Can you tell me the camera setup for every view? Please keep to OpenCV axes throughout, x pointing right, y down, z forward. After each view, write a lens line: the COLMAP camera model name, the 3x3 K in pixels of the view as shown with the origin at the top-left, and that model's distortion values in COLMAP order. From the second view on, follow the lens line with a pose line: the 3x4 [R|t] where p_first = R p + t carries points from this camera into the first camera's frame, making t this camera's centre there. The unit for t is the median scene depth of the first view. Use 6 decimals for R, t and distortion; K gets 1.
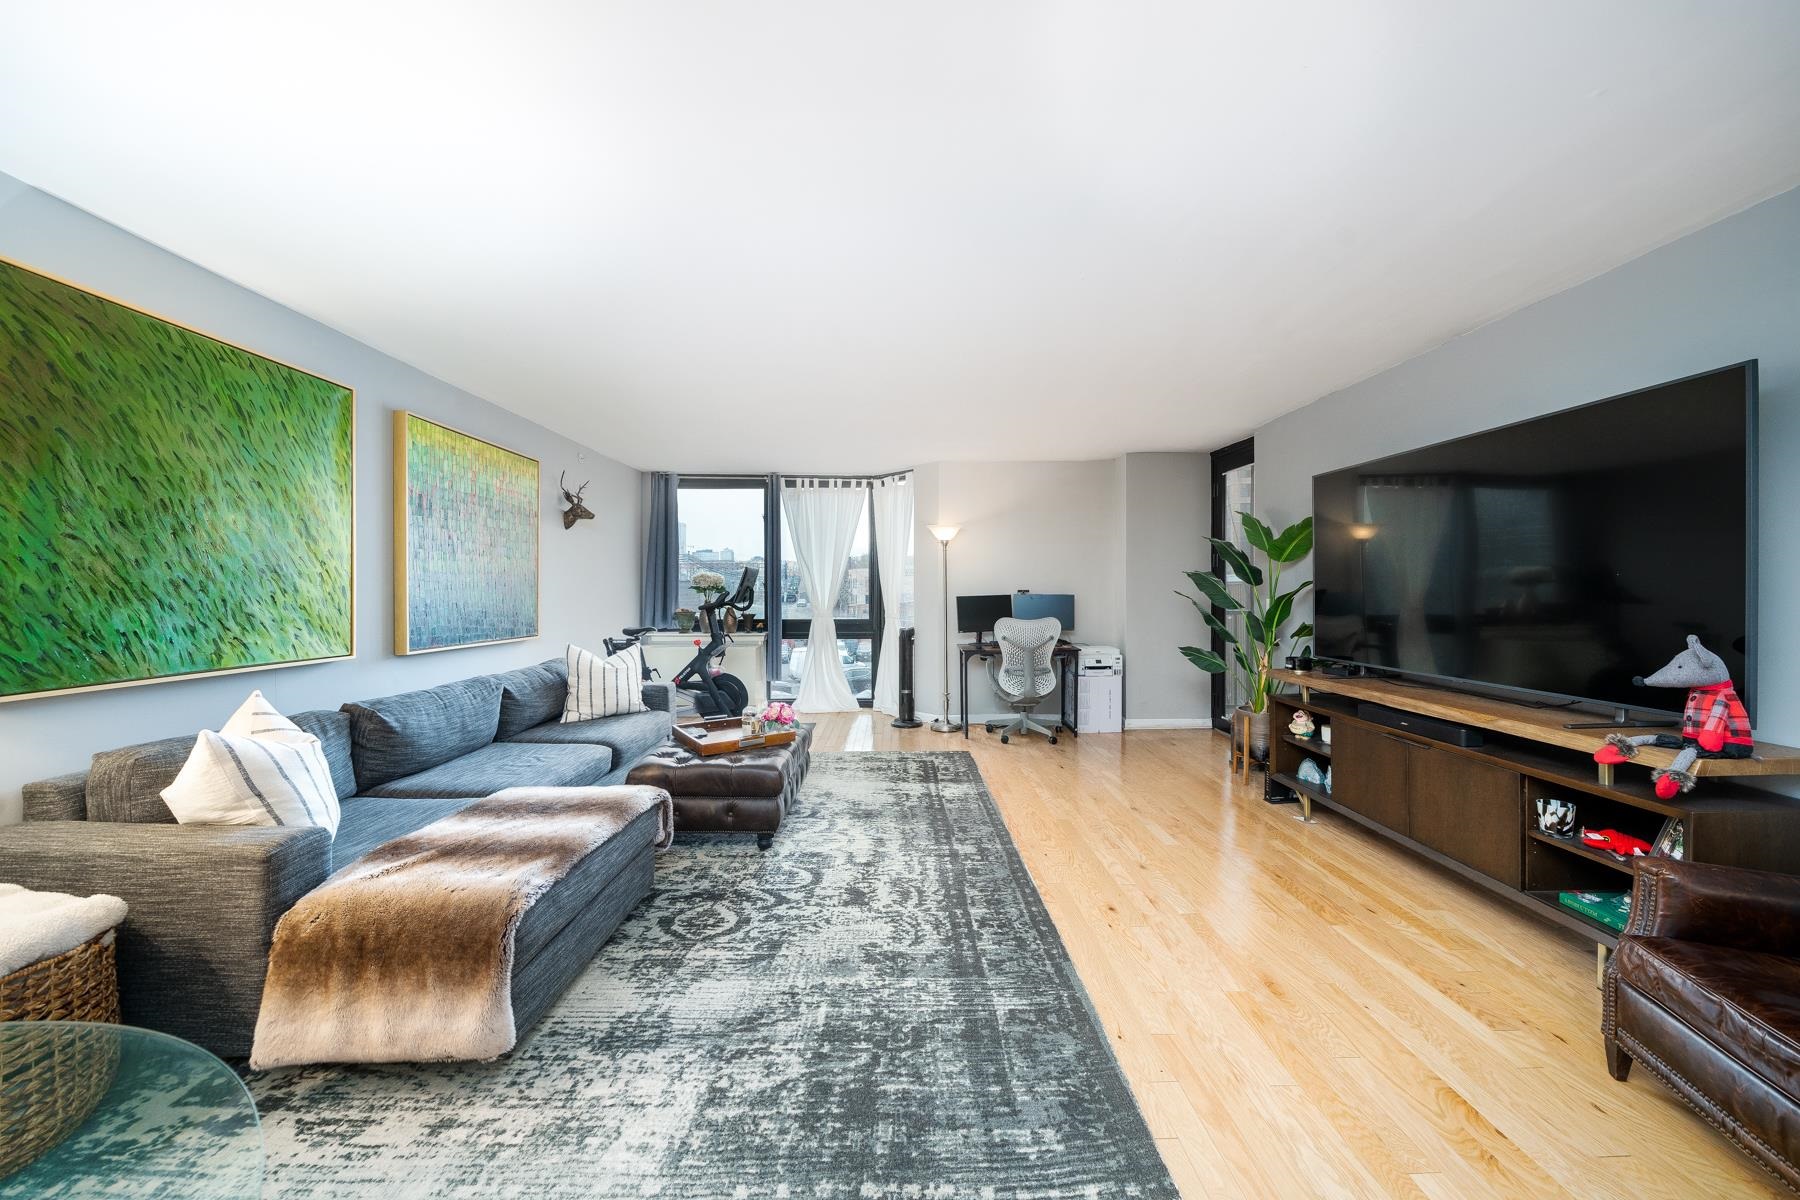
lens RADIAL K [[621.6, 0, 903.0], [0, 621.6, 591.9], [0, 0, 1]] dist [-0.007489, -0.000059]
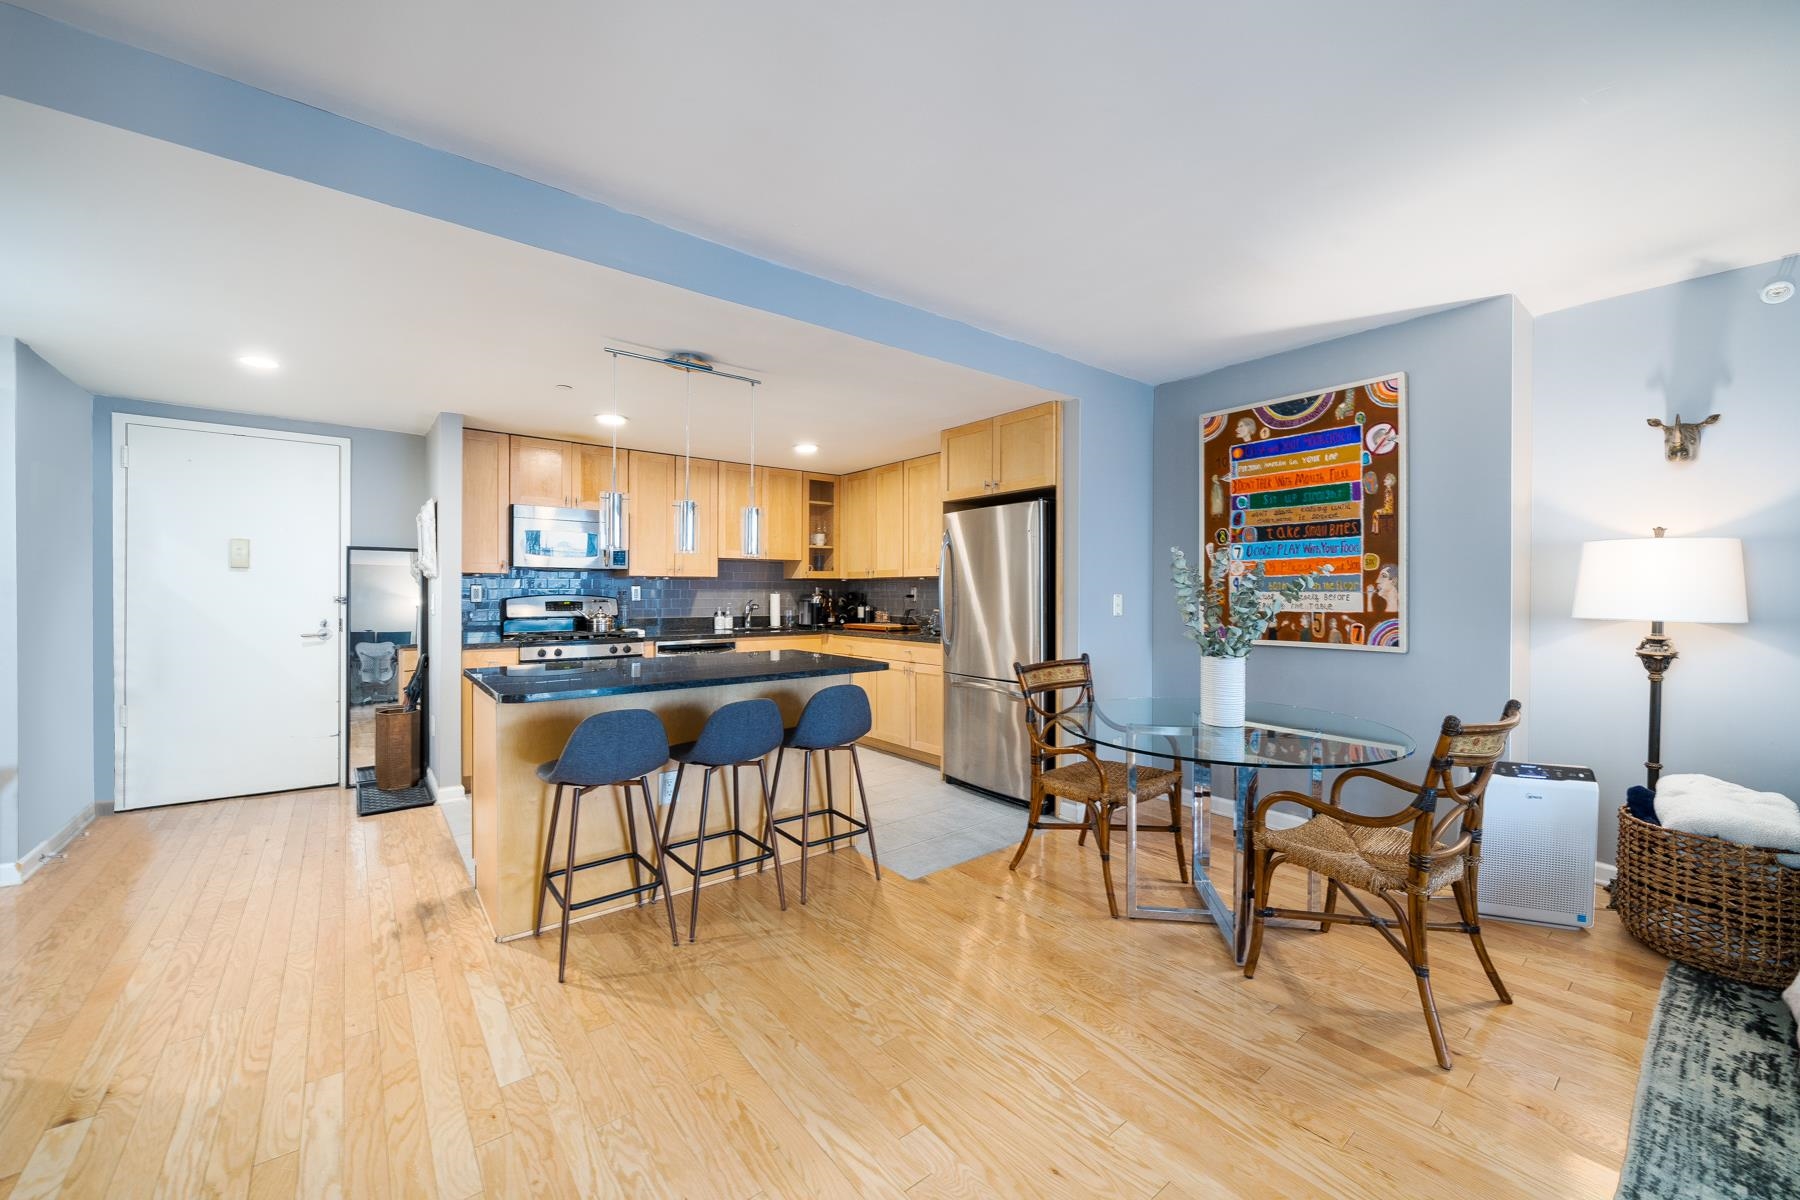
lens RADIAL K [[690.3, 0, 898.7], [0, 690.3, 597.2], [0, 0, 1]] dist [-0.003470, 0.000176]
pose [[-0.791101, 0.002193, -0.611681, 0.548001], [-0.003709, 0.999958, 0.008381, 0.007952], [0.611674, 0.008899, -0.791060, 0.518992]]
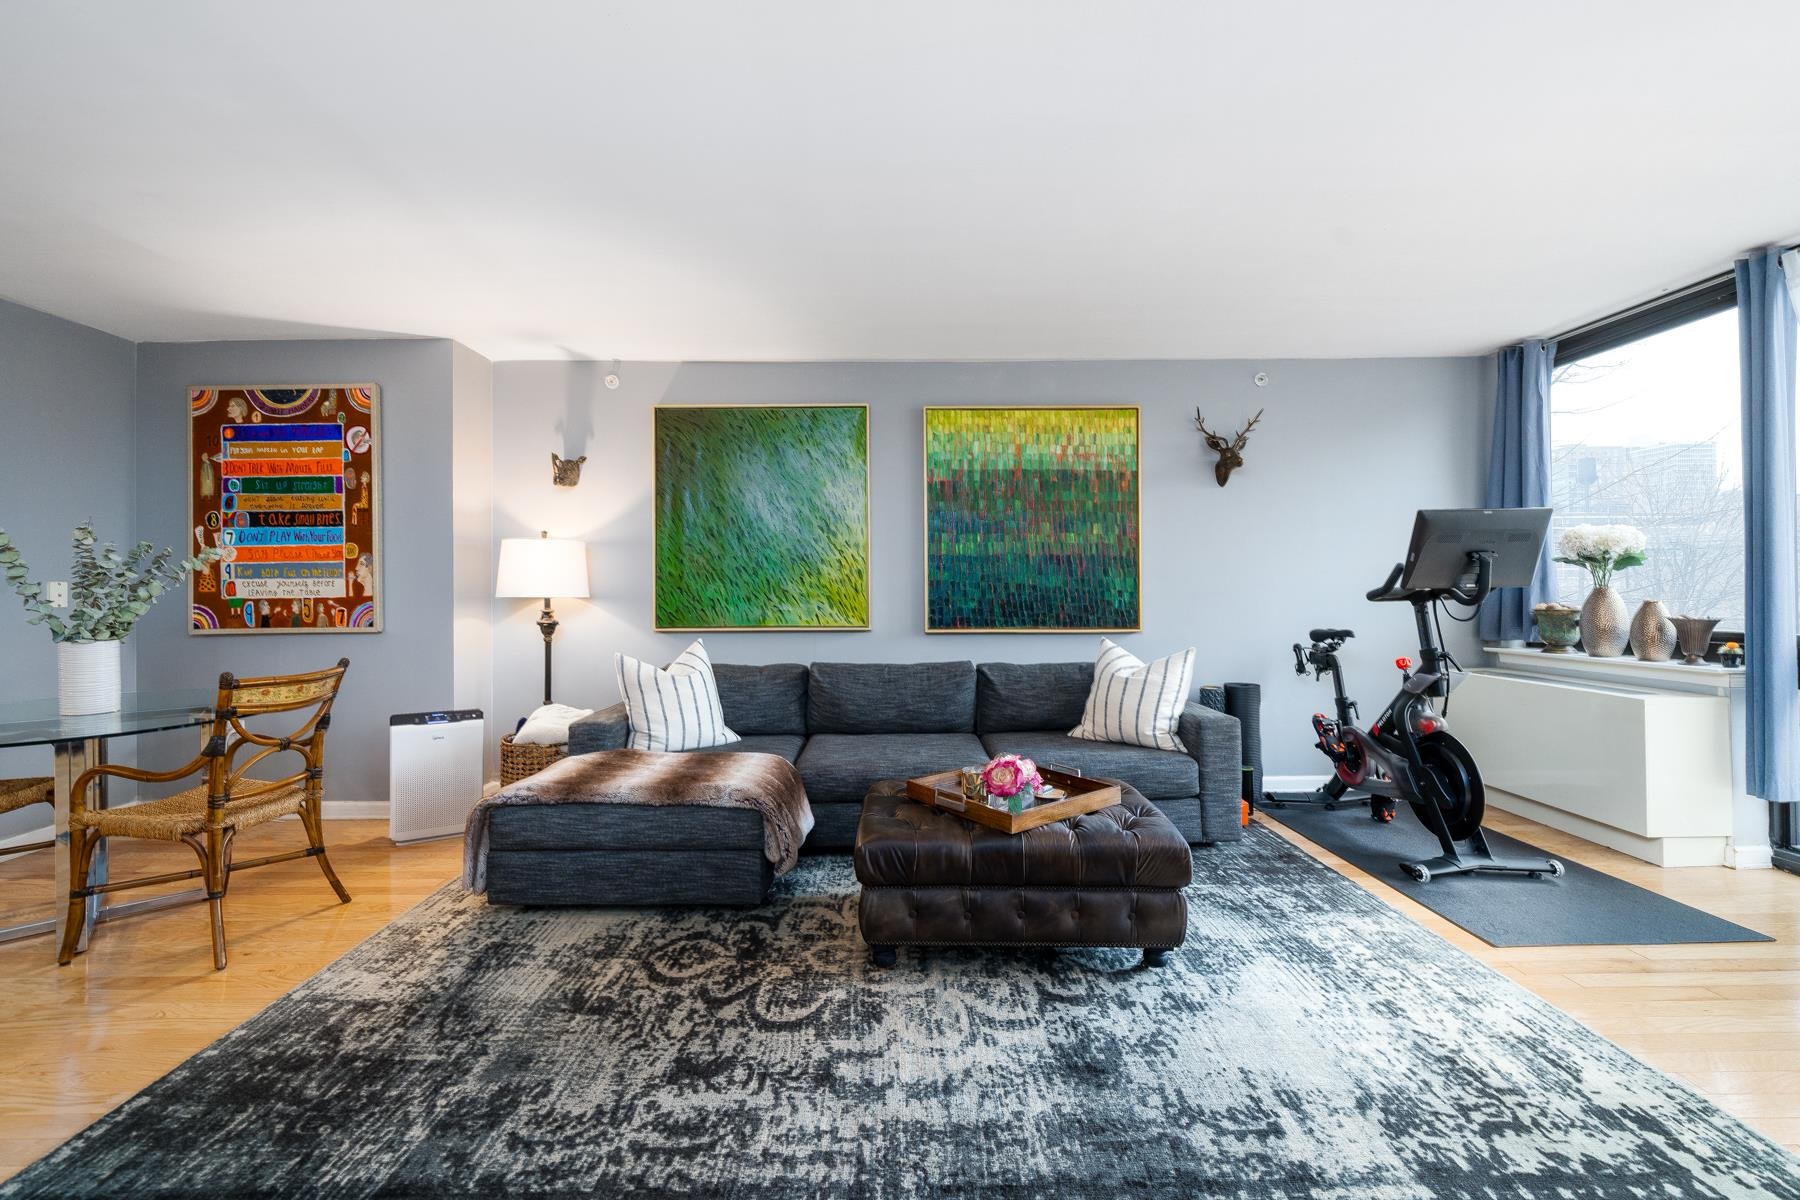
lens RADIAL K [[753.4, 0, 891.6], [0, 753.4, 587.9], [0, 0, 1]] dist [-0.002226, -0.000019]
pose [[-0.010193, -0.005954, -0.999930, 0.582464], [0.004748, 0.999971, -0.006002, 0.036140], [0.999937, -0.004809, -0.010165, 1.084042]]
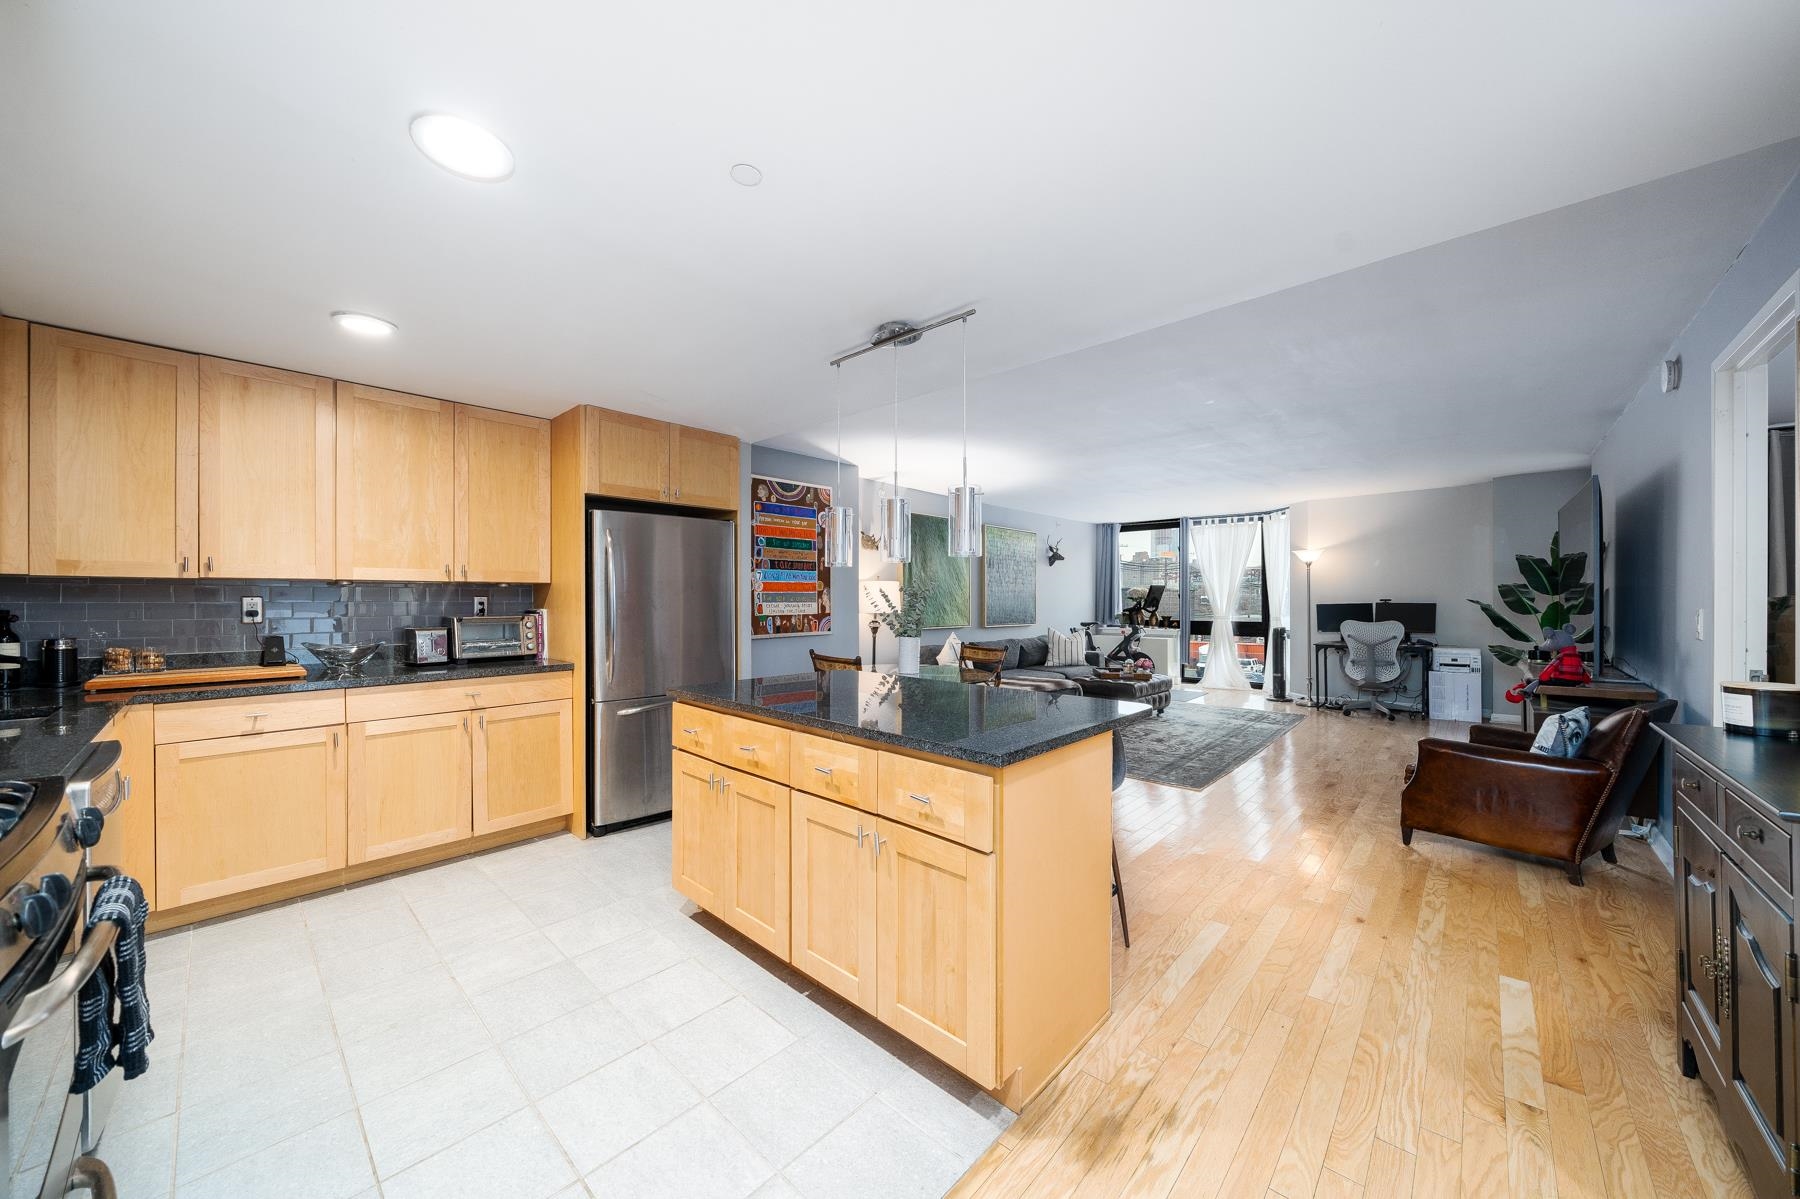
lens RADIAL K [[635.3, 0, 901.7], [0, 635.3, 602.4], [0, 0, 1]] dist [-0.007784, 0.000052]
pose [[0.726050, 0.001164, -0.687641, 0.727289], [0.000170, 0.999998, 0.001873, 0.002529], [0.687642, -0.001477, 0.726048, -1.125424]]
